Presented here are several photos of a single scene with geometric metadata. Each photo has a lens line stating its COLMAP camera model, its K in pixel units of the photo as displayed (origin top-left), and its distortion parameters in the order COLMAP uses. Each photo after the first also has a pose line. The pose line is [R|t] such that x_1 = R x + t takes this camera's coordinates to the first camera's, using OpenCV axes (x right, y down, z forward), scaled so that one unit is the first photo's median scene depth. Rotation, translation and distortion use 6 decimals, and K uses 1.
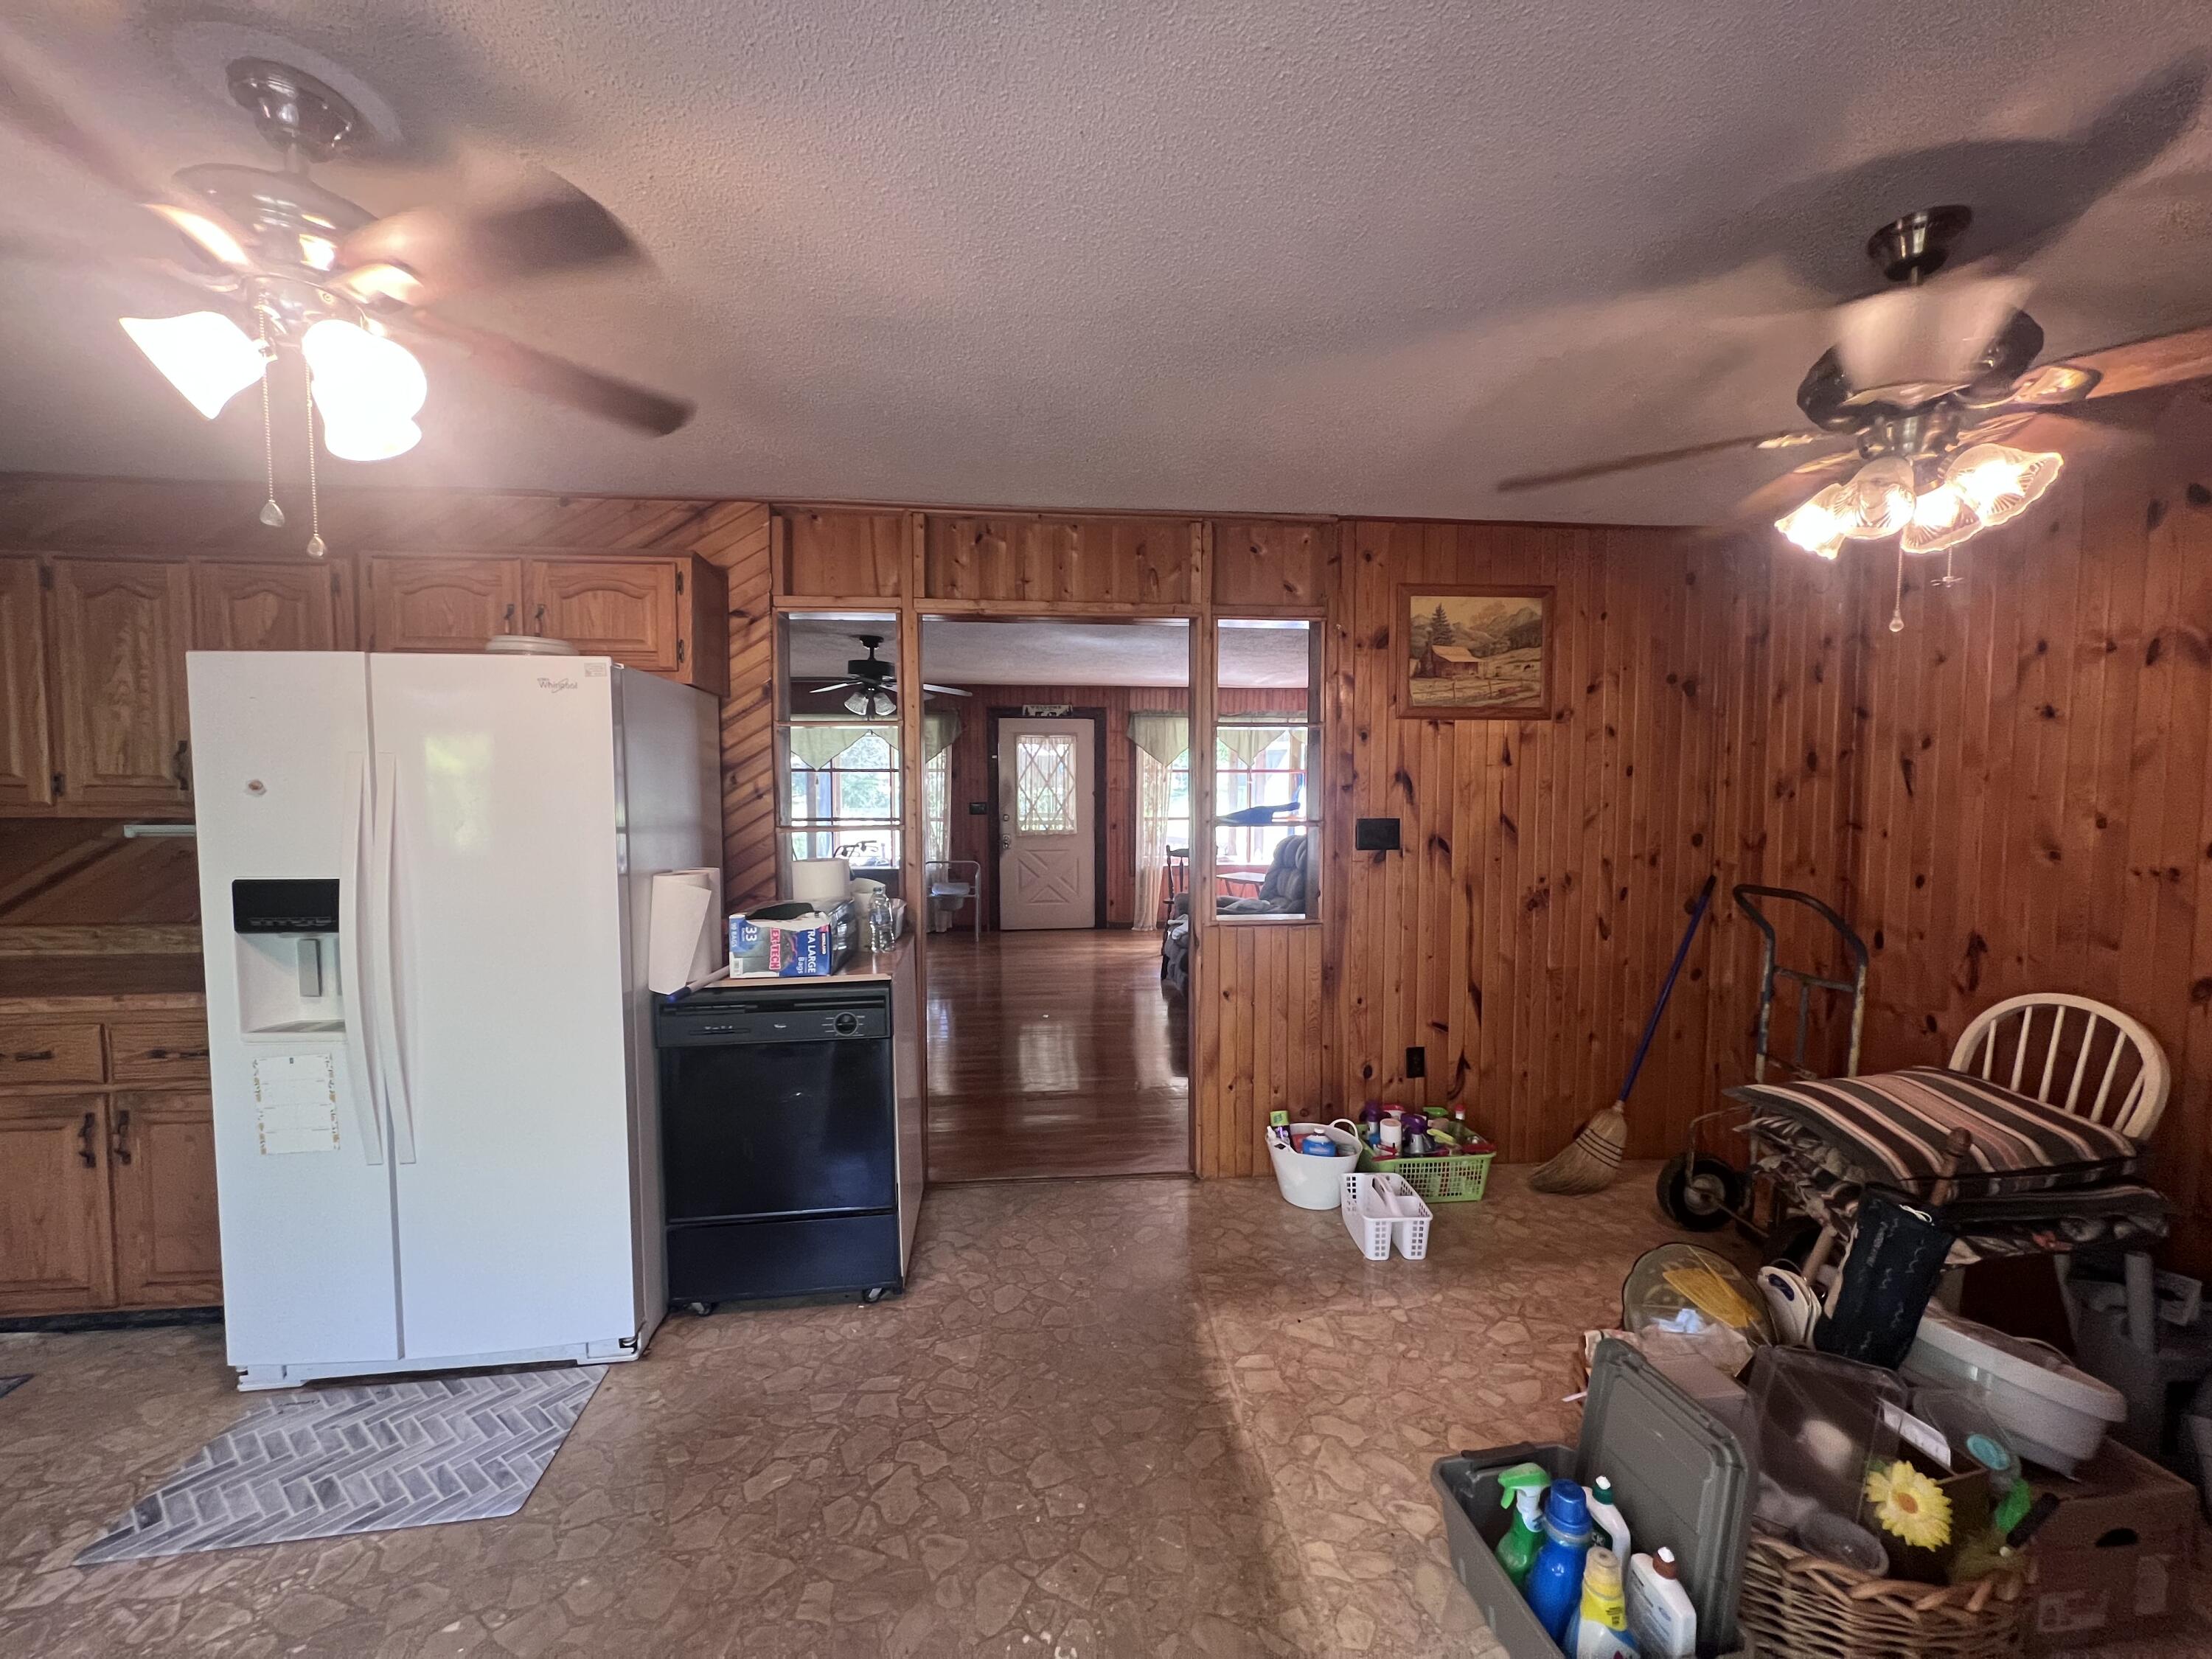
lens RADIAL K [[881.4, 0, 1111.2], [0, 881.4, 835.7], [0, 0, 1]] dist [-0.002667, 0.001294]
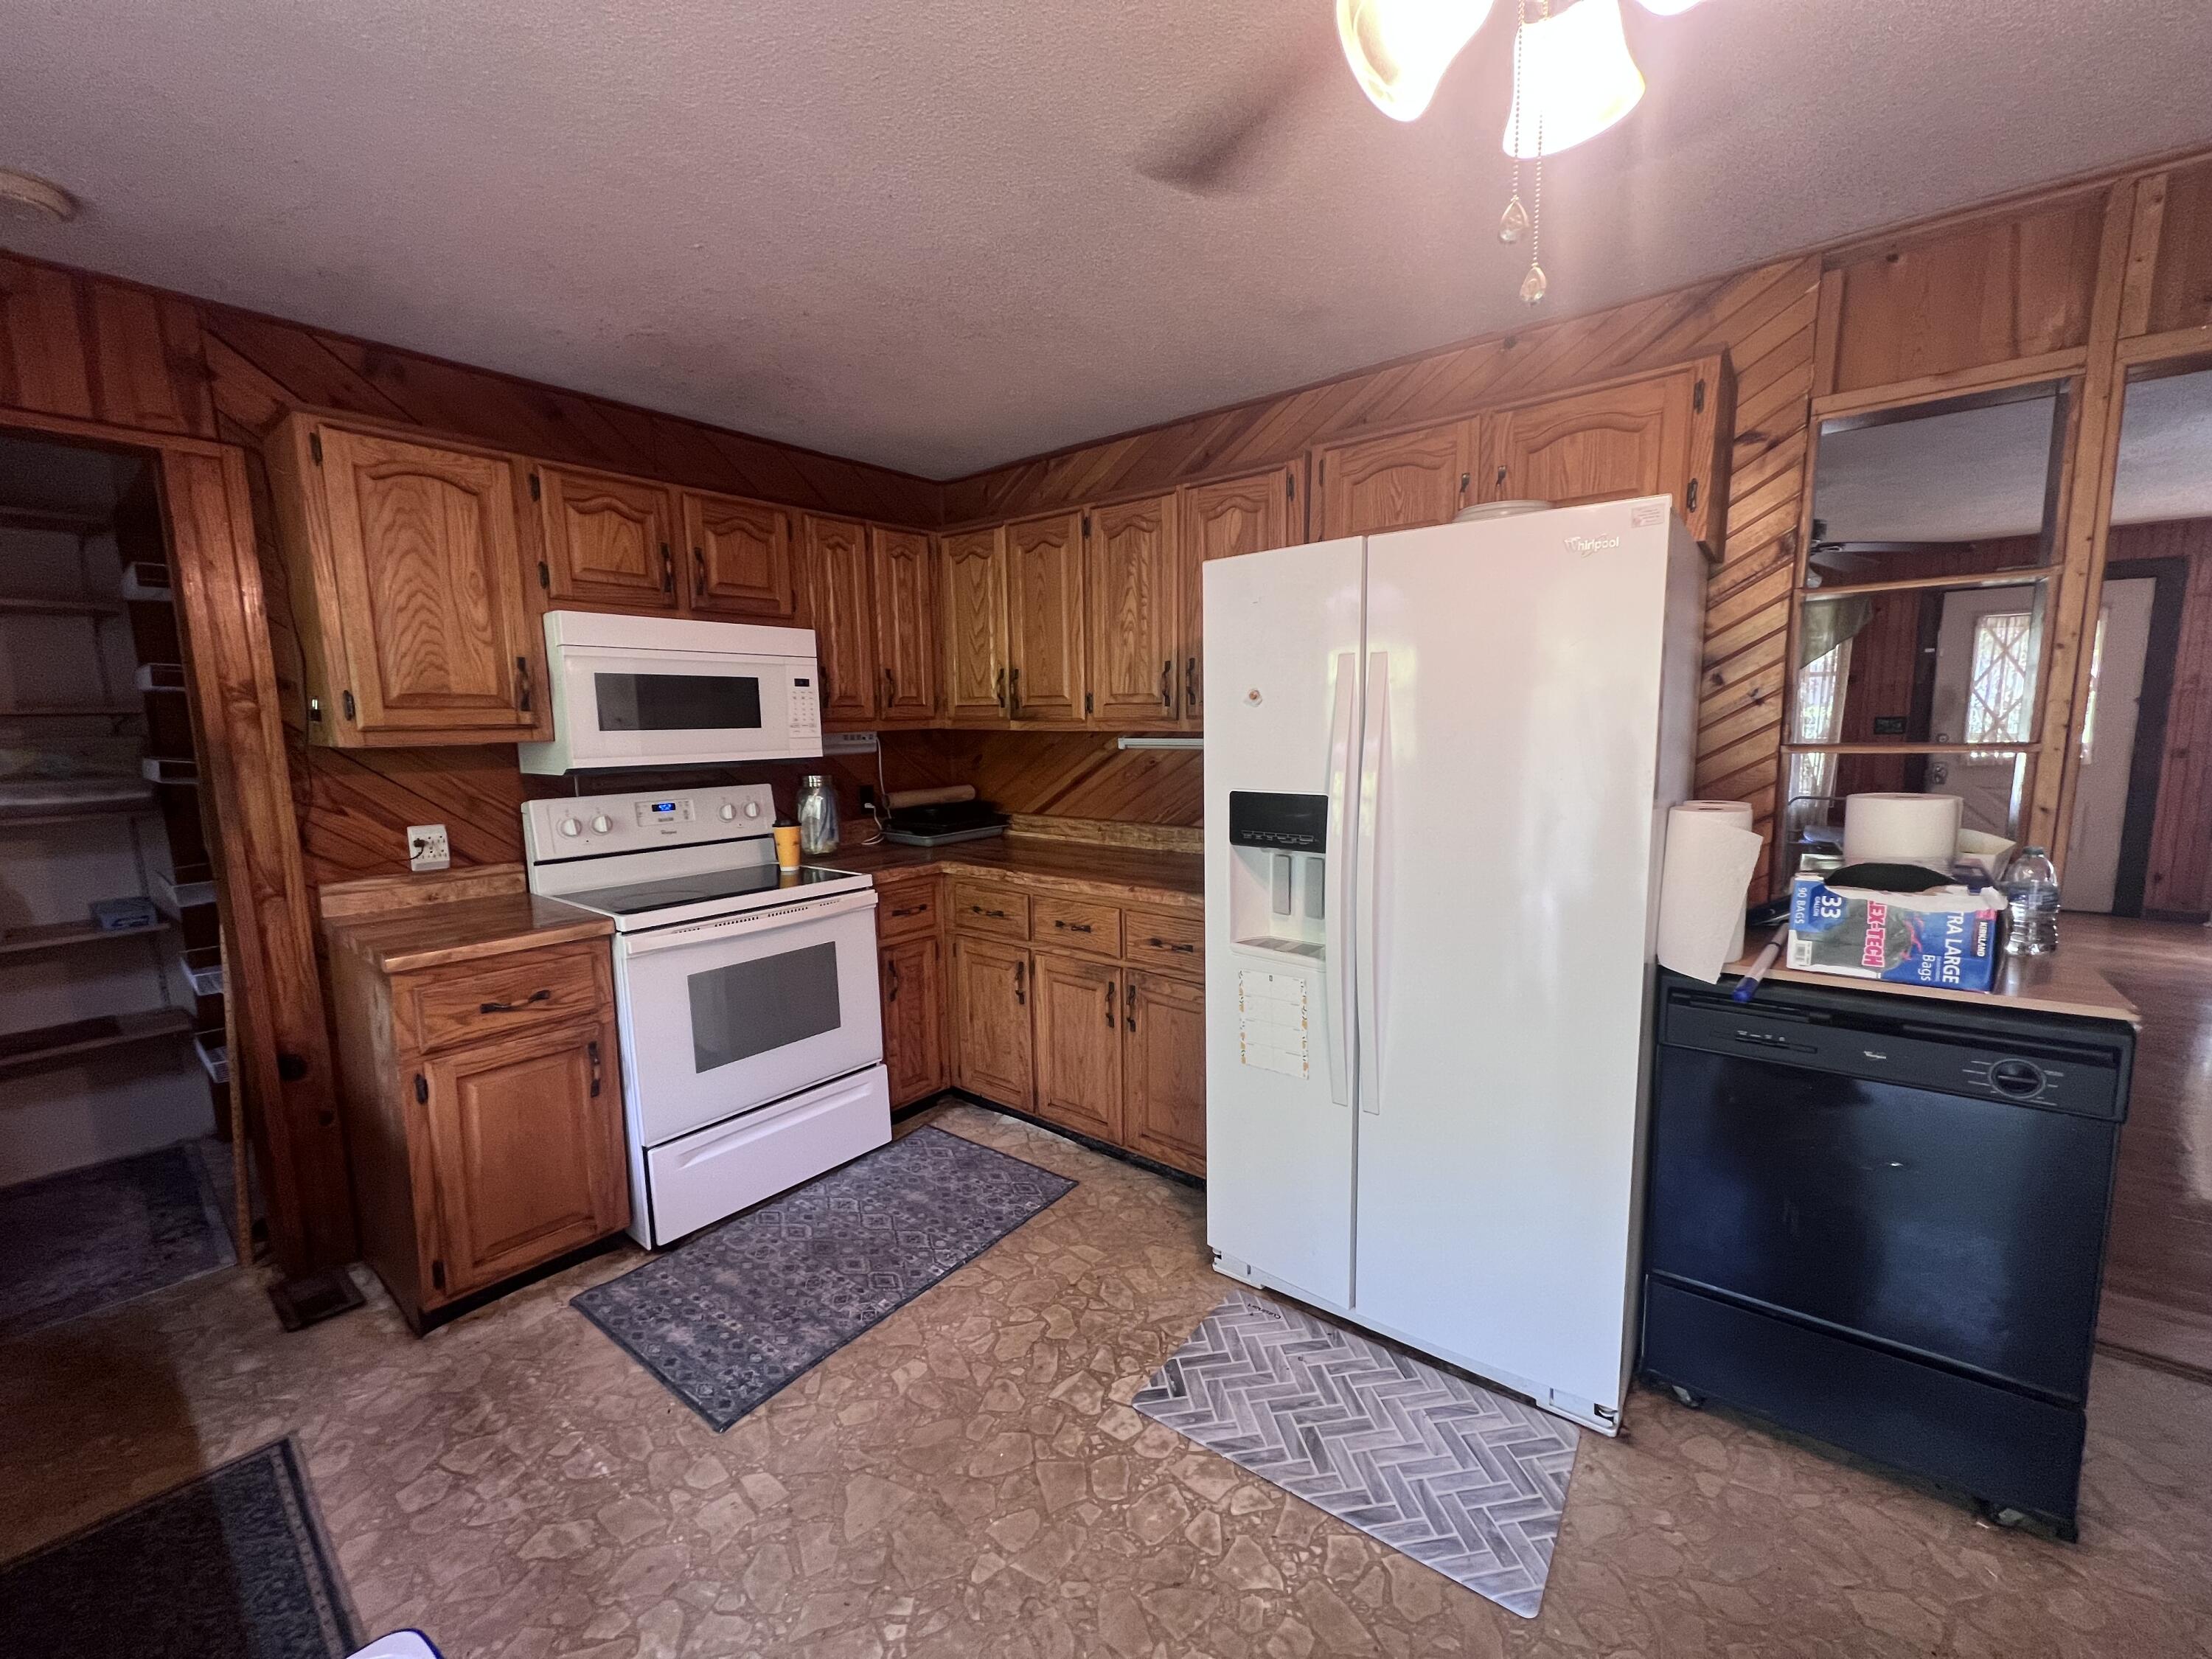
lens RADIAL K [[881.4, 0, 1108.1], [0, 881.4, 836.5], [0, 0, 1]] dist [-0.002667, 0.001294]
pose [[0.710553, 0.081581, -0.698898, -0.342162], [-0.019325, 0.995144, 0.096514, 0.006586], [0.703378, -0.055072, 0.708680, 0.164605]]
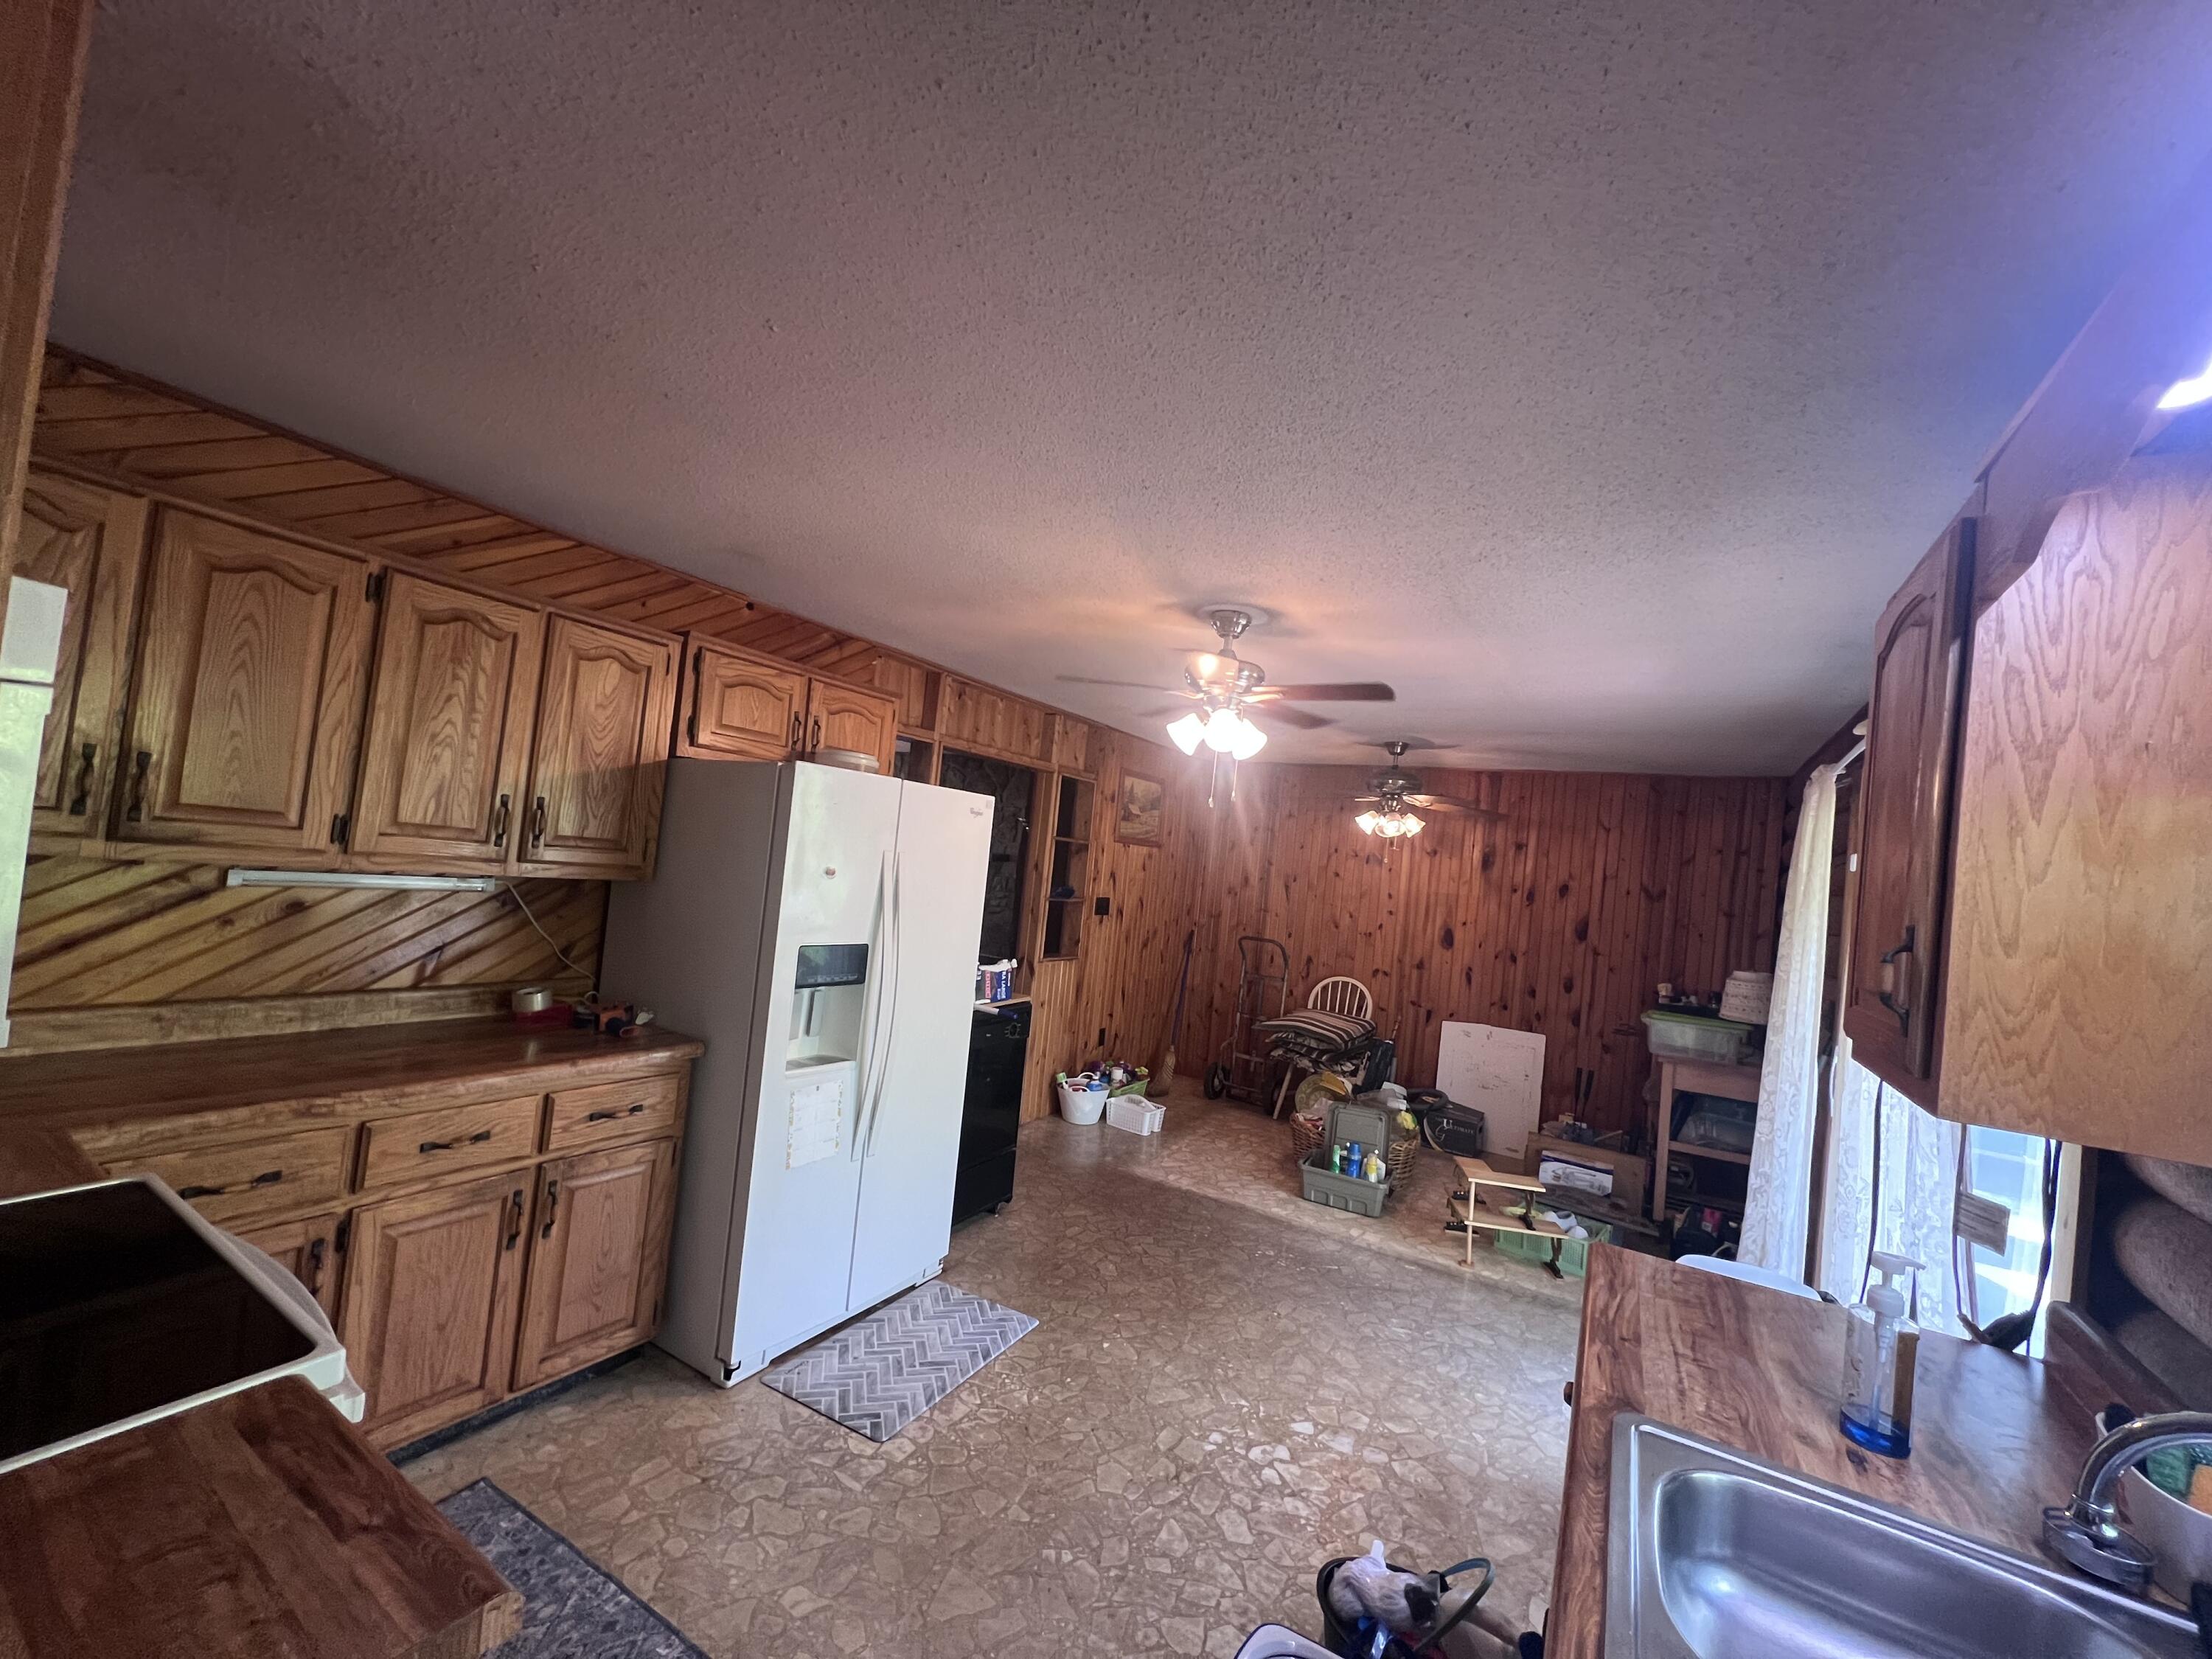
lens RADIAL K [[881.4, 0, 1111.5], [0, 881.4, 832.2], [0, 0, 1]] dist [-0.002667, 0.001294]
pose [[0.595647, 0.088107, 0.798399, -1.521715], [-0.057511, 0.996093, -0.067017, -0.044676], [-0.801185, -0.005999, 0.598387, -0.084972]]
